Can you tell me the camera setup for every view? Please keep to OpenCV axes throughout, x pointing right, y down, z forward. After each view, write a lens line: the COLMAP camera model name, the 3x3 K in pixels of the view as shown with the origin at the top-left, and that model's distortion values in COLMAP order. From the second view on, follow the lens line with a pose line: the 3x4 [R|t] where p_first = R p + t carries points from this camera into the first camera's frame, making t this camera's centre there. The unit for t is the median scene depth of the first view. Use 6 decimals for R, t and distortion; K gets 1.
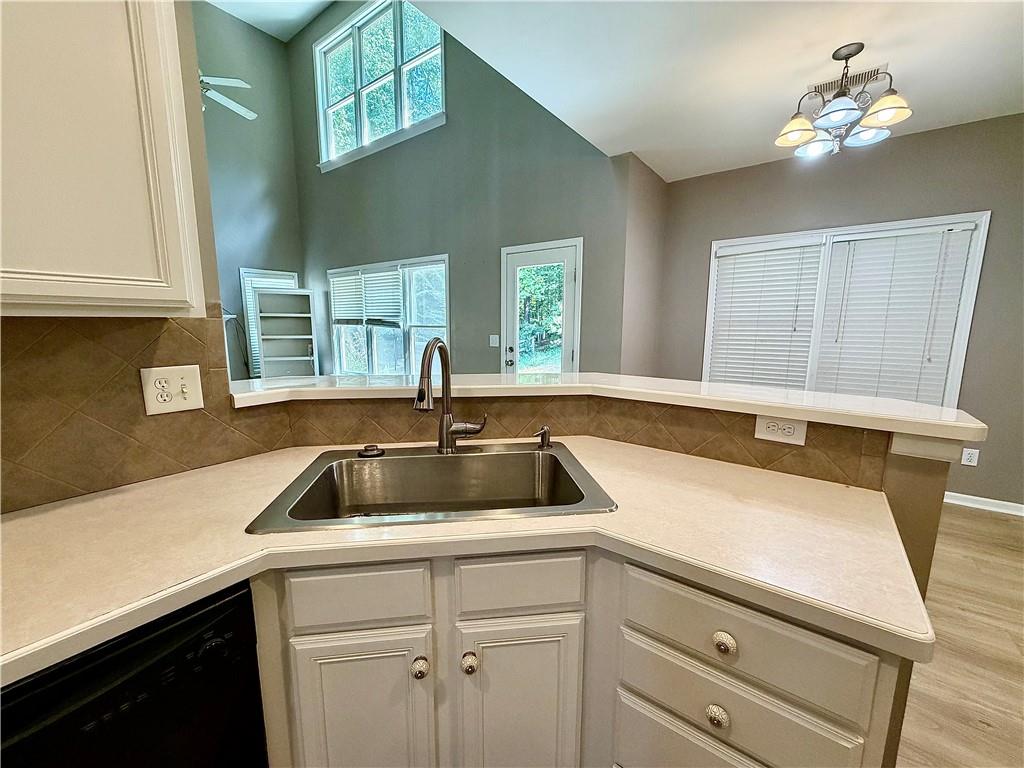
lens RADIAL K [[407.1, 0, 509.0], [0, 407.1, 385.6], [0, 0, 1]] dist [-0.001035, -0.000044]
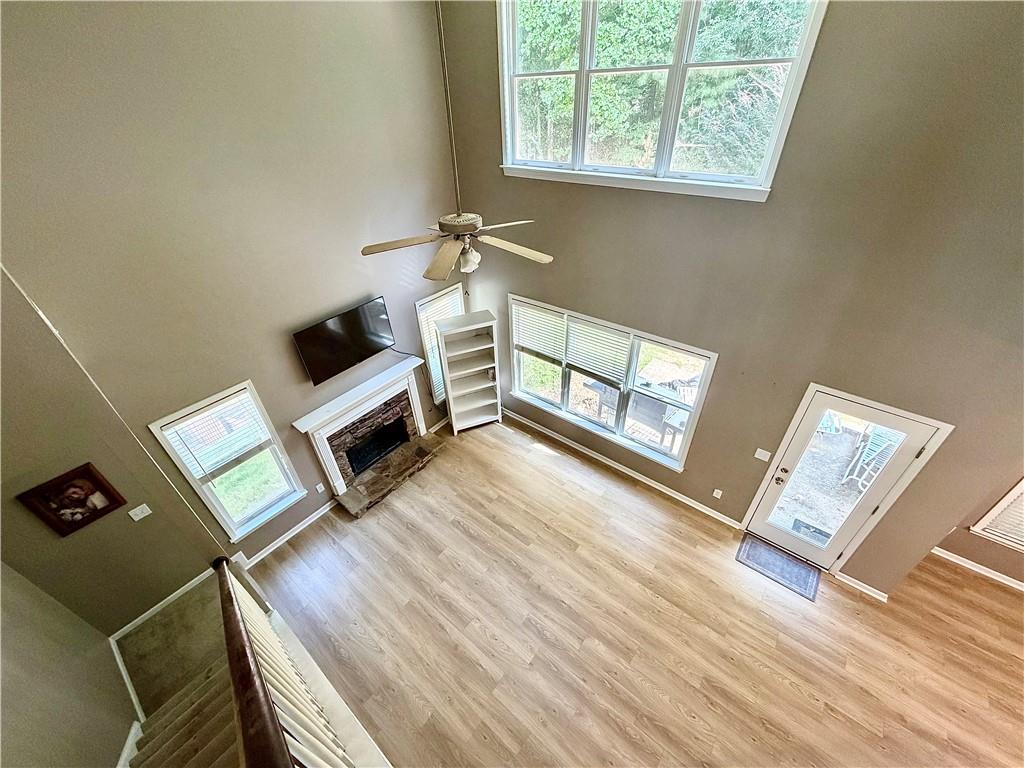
lens RADIAL K [[407.1, 0, 510.9], [0, 407.1, 386.2], [0, 0, 1]] dist [-0.001035, -0.000044]
pose [[0.999030, -0.017779, -0.040277, -0.759205], [0.034204, 0.889434, 0.455783, -0.922245], [0.027721, -0.456718, 0.889179, 0.285416]]
